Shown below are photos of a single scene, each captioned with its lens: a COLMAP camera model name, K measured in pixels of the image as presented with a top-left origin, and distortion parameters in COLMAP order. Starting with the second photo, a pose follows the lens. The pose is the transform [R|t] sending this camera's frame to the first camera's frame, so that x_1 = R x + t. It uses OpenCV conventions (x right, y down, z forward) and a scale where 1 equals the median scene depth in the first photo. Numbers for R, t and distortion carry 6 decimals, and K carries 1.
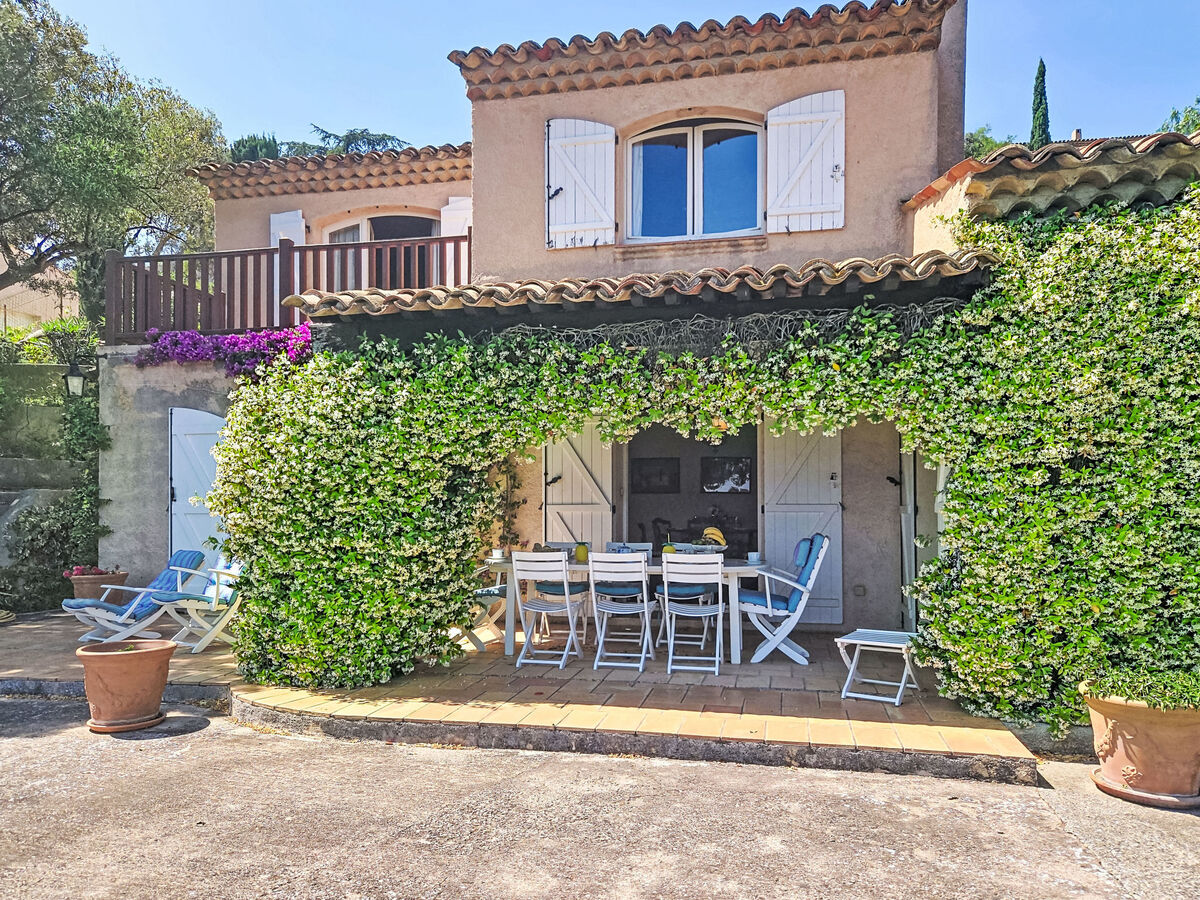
lens RADIAL K [[821.0, 0, 584.9], [0, 821.0, 486.5], [0, 0, 1]] dist [0.044356, 0.003410]
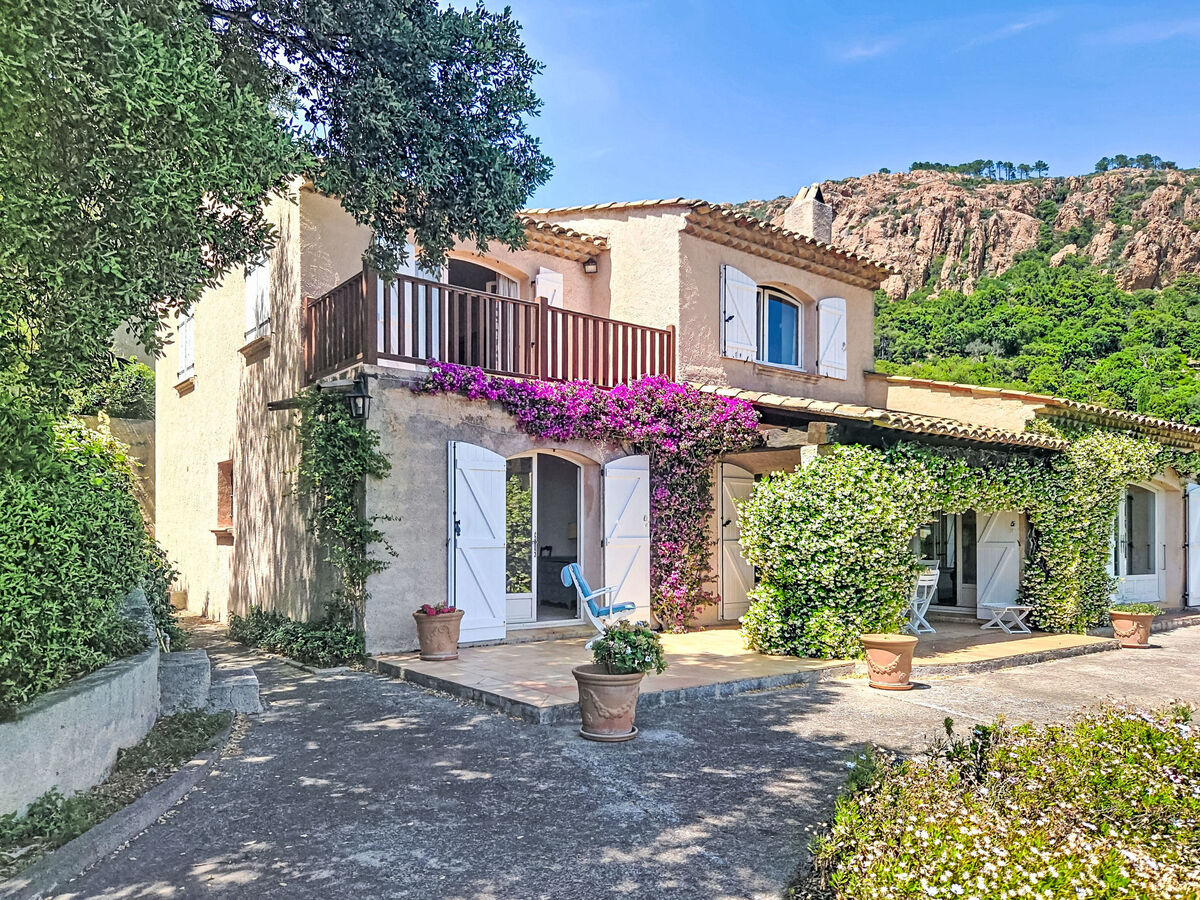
lens RADIAL K [[865.7, 0, 595.4], [0, 865.7, 473.5], [0, 0, 1]] dist [0.063213, 0.004552]
pose [[0.629154, 0.053897, 0.775410, -1.377678], [-0.028275, 0.998520, -0.046463, -0.014593], [-0.776766, 0.007308, 0.629747, 0.252514]]
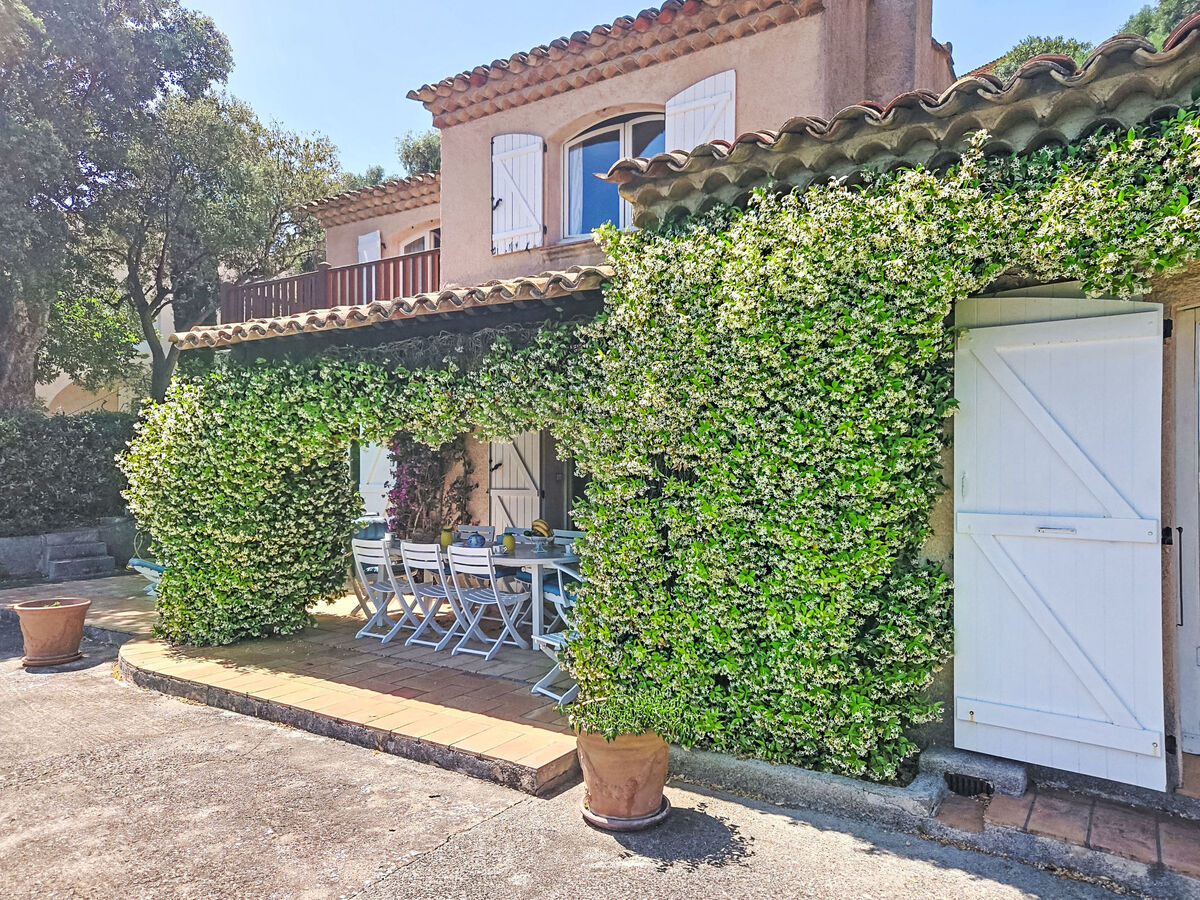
lens RADIAL K [[810.0, 0, 600.0], [0, 810.0, 450.0], [0, 0, 1]] dist [0.033944, 0.027216]
pose [[0.931244, -0.003804, -0.364376, 0.503577], [0.009023, 0.999880, 0.012622, -0.043752], [0.364284, -0.015043, 0.931166, 0.043810]]
